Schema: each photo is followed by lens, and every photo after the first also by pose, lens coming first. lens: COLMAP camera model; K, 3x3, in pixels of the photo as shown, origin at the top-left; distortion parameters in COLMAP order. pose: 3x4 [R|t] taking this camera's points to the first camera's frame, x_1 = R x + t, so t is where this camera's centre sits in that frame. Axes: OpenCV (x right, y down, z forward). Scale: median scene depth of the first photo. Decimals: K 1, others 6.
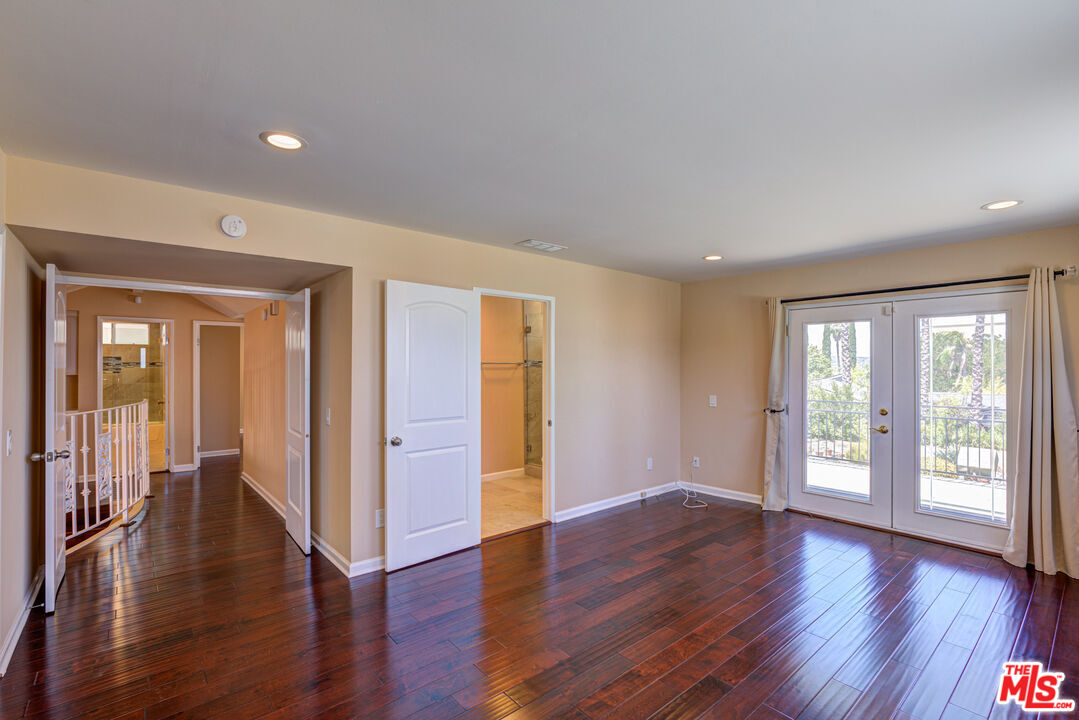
lens RADIAL K [[498.7, 0, 536.0], [0, 498.7, 363.6], [0, 0, 1]] dist [-0.016388, 0.003951]
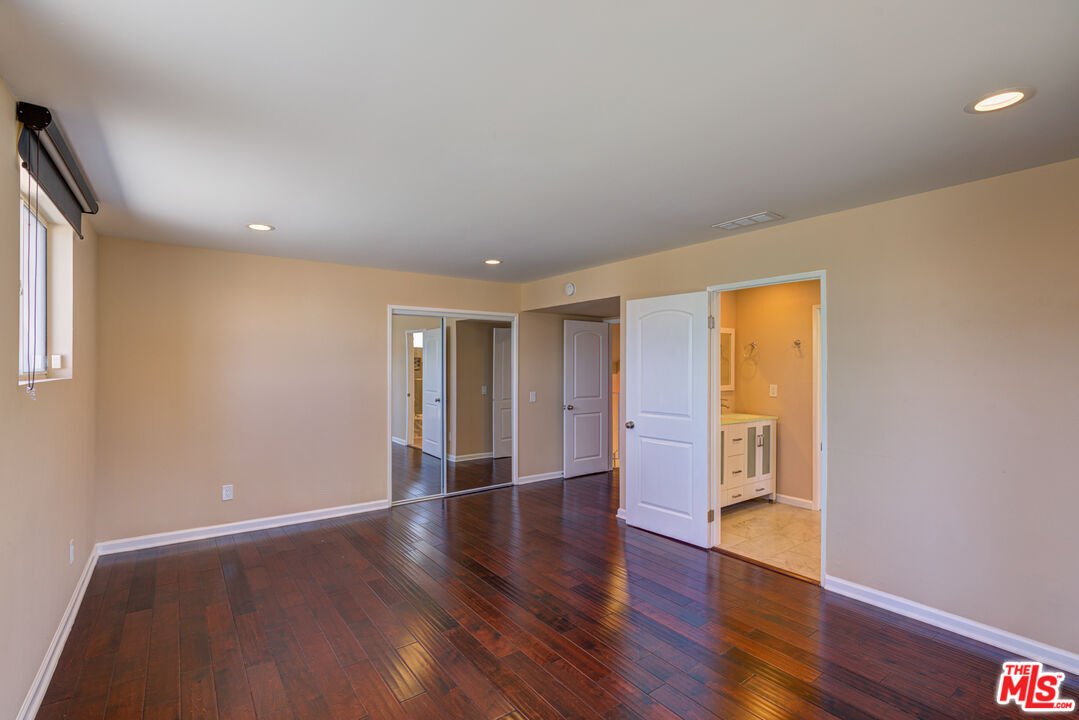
lens RADIAL K [[498.7, 0, 535.1], [0, 498.7, 358.1], [0, 0, 1]] dist [-0.016388, 0.003951]
pose [[-0.071649, -0.012743, -0.997348, 0.861303], [0.001295, 0.999916, -0.012869, 0.000039], [0.997429, -0.002214, -0.071627, 0.710429]]
